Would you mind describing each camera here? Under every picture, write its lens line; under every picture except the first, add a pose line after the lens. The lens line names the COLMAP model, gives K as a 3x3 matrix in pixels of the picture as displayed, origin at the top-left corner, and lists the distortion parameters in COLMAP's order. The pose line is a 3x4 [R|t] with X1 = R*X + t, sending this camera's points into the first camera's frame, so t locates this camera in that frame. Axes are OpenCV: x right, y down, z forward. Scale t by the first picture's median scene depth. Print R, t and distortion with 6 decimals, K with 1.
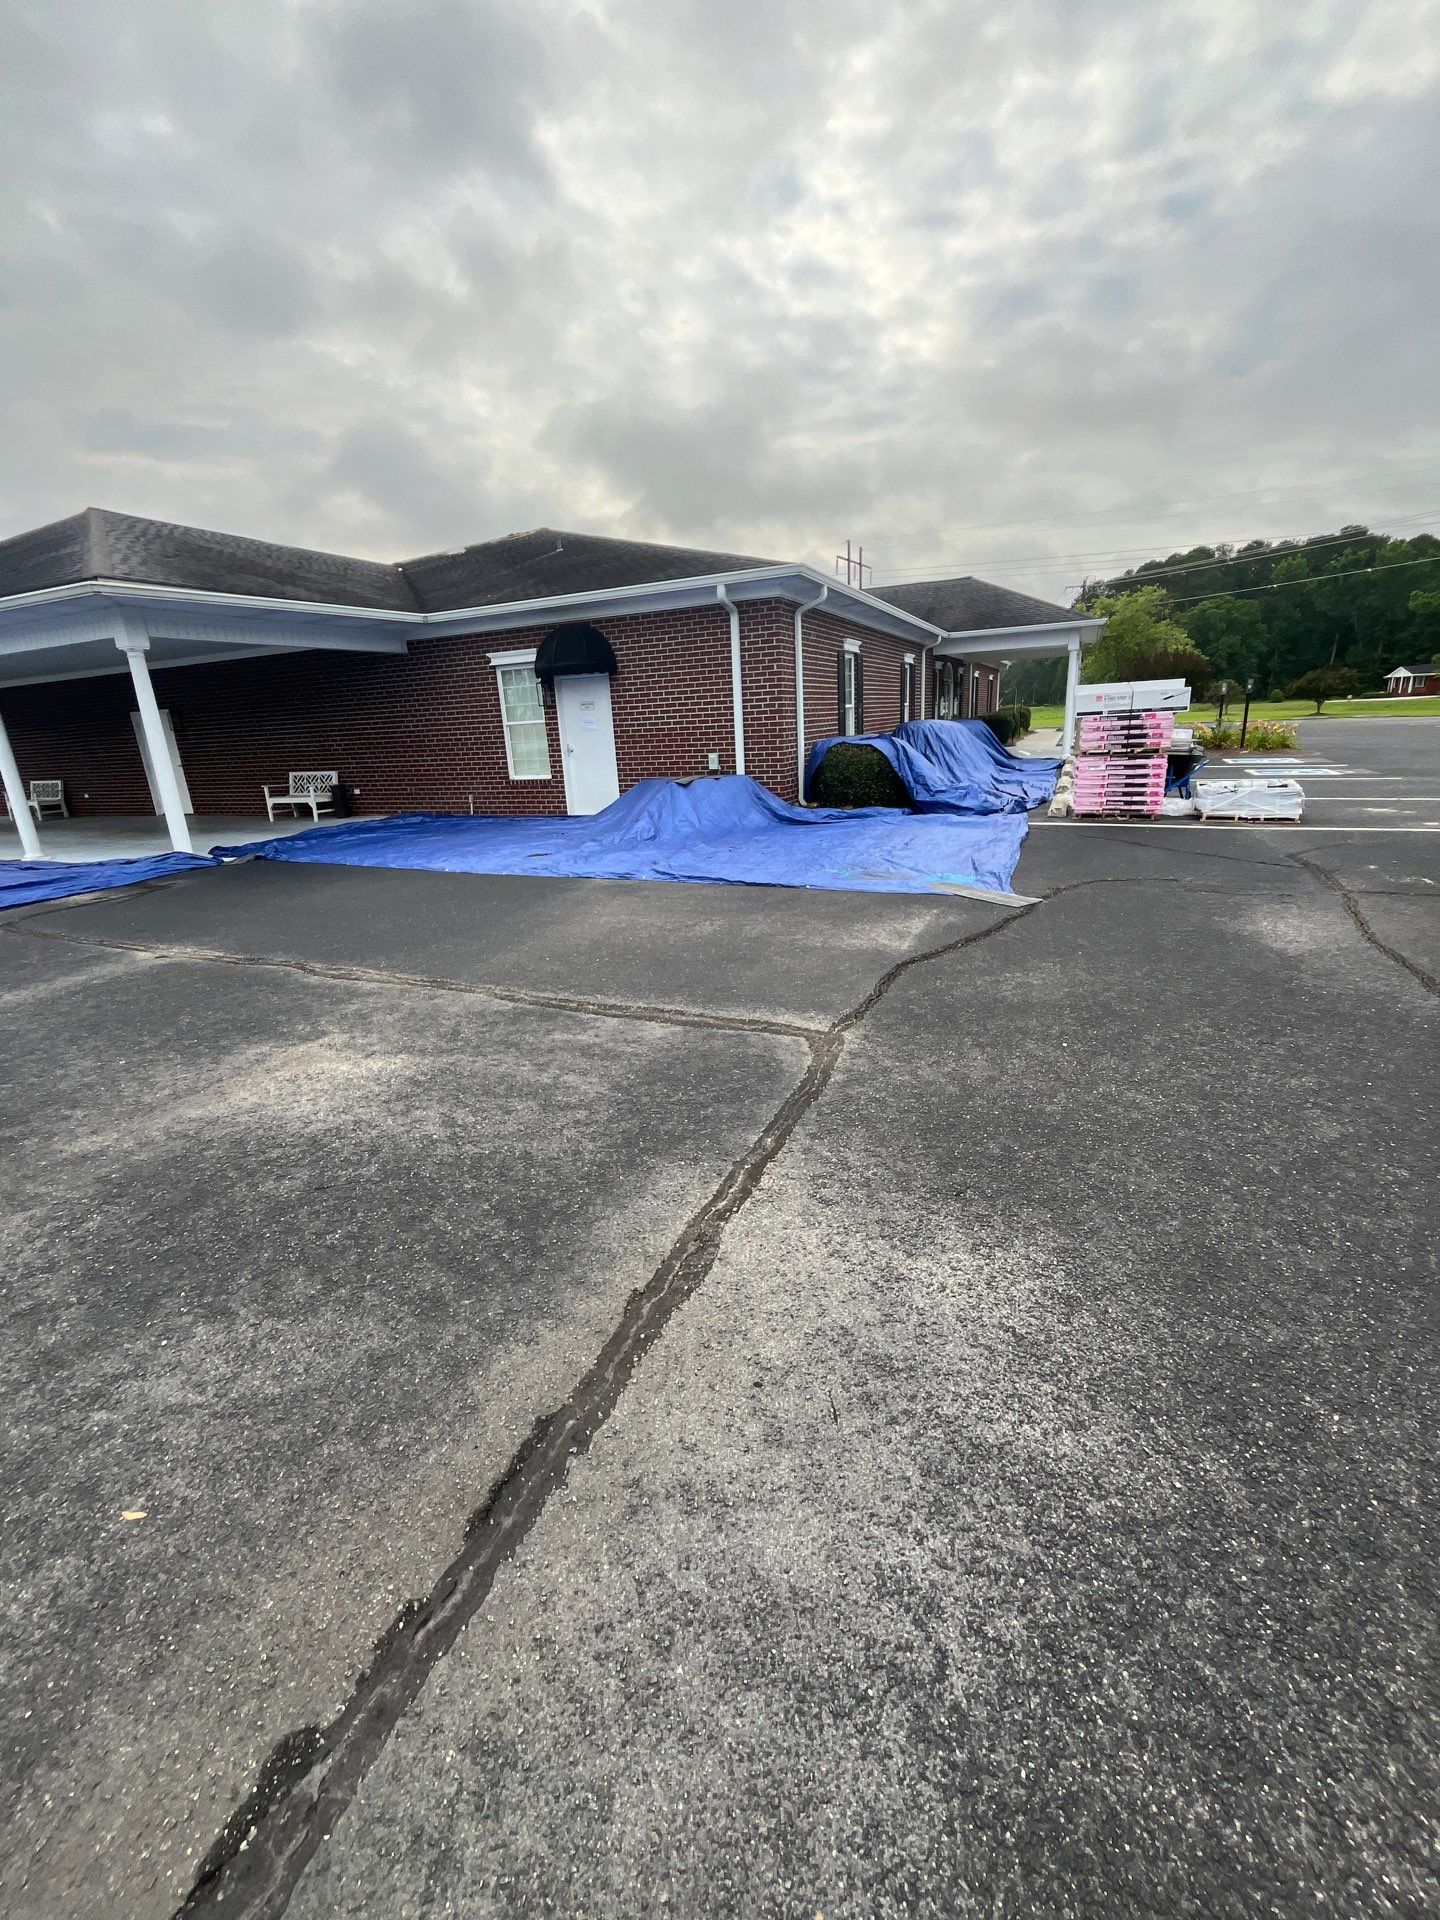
lens RADIAL K [[782.9, 0, 716.0], [0, 782.9, 964.5], [0, 0, 1]] dist [0.011747, -0.000604]
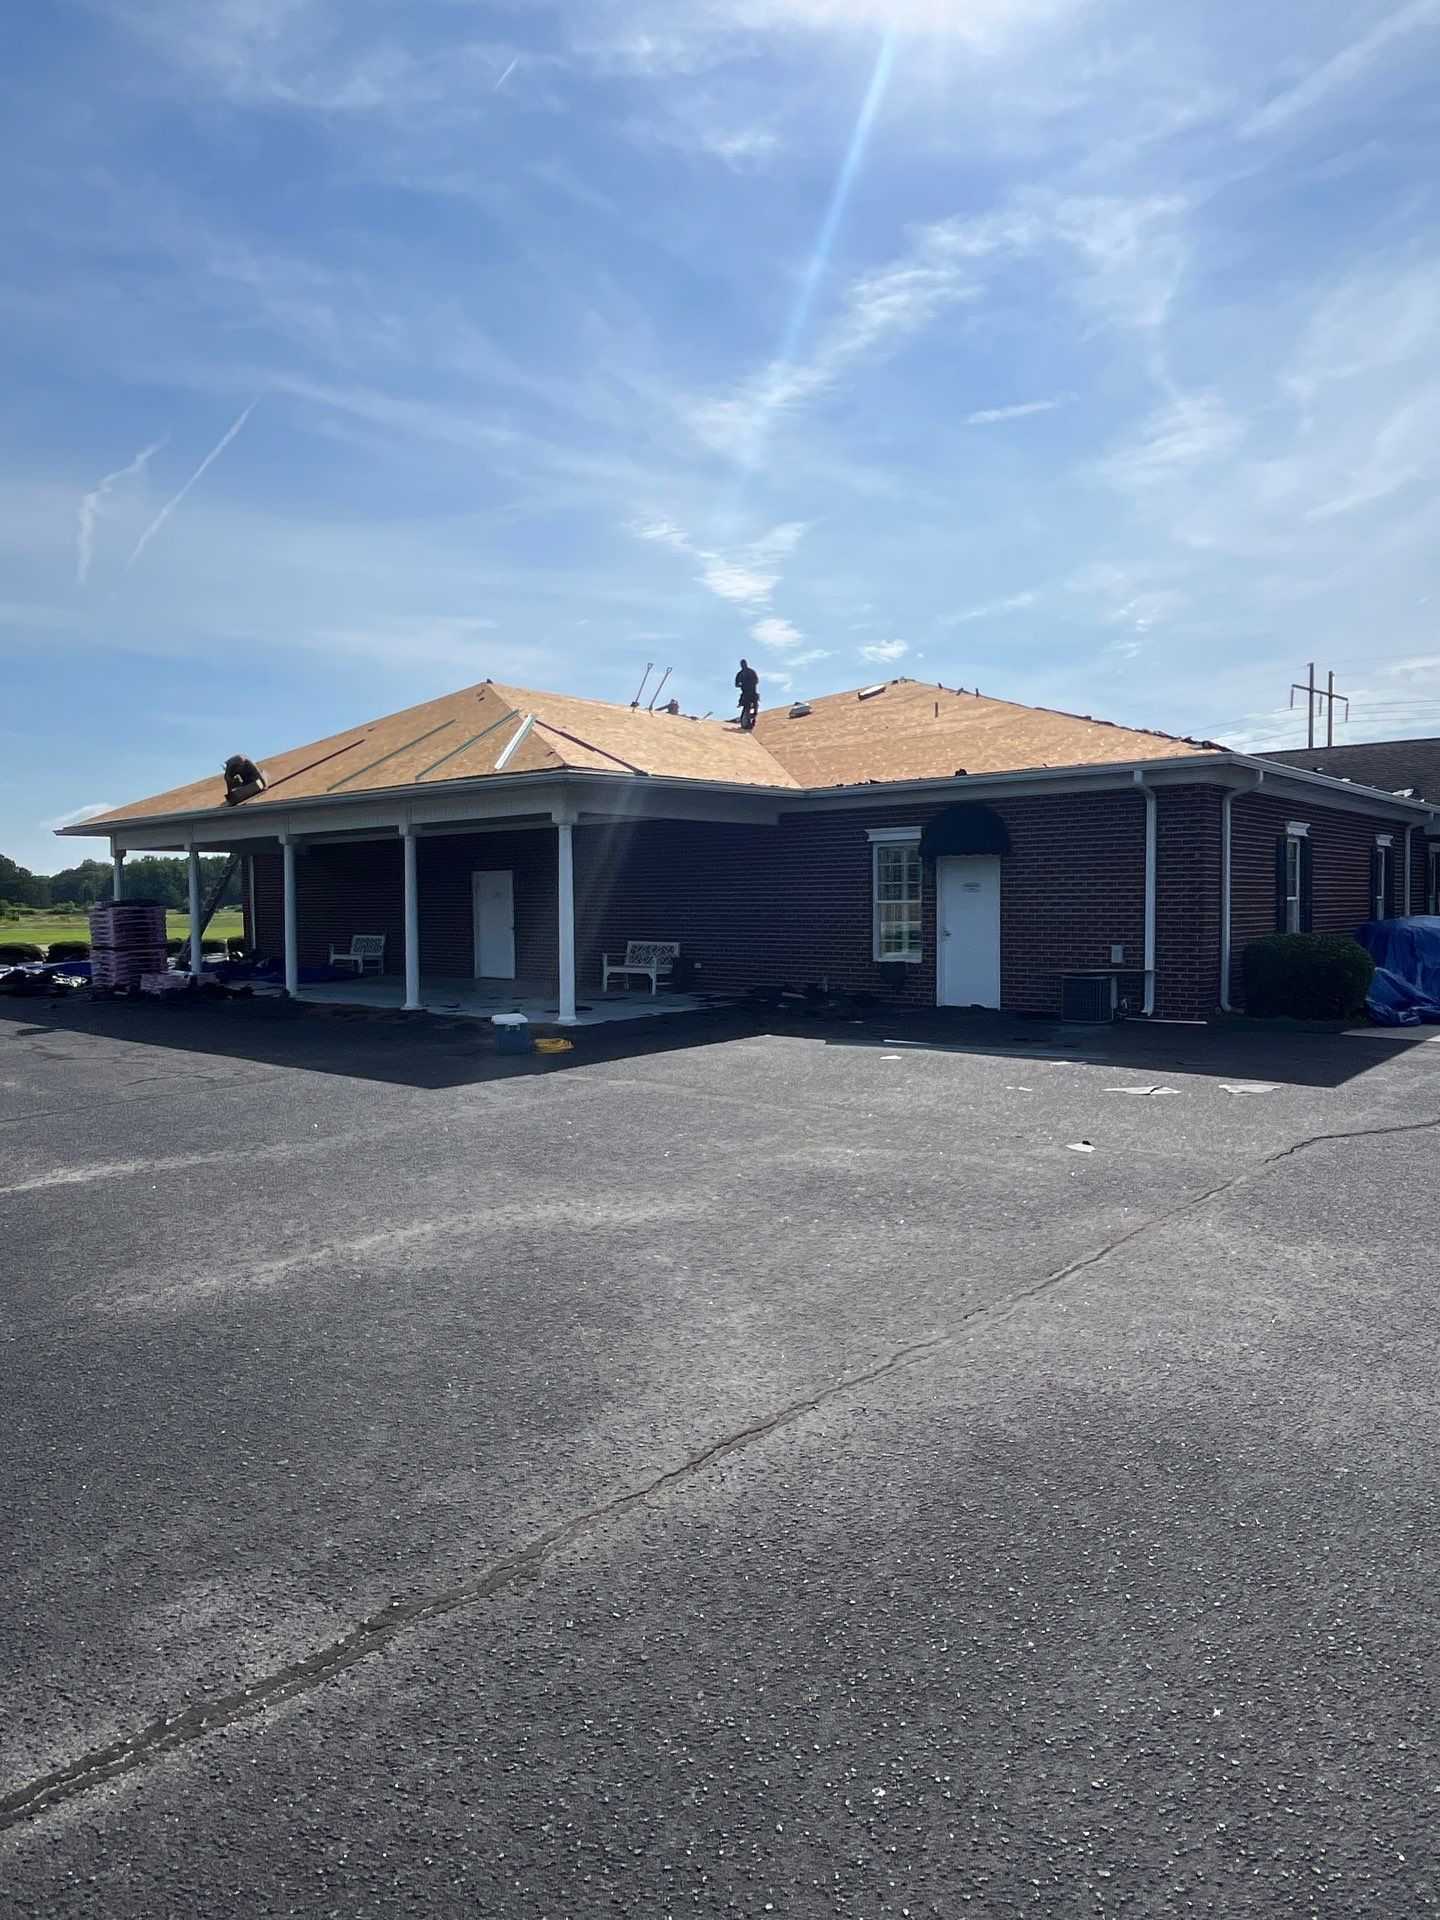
lens RADIAL K [[1431.7, 0, 686.0], [0, 1431.7, 961.7], [0, 0, 1]] dist [0.094424, -0.096923]
pose [[0.966282, 0.057952, -0.250881, -0.060478], [-0.117911, 0.965770, -0.231053, 0.168039], [0.228903, 0.252844, 0.940039, -0.588106]]
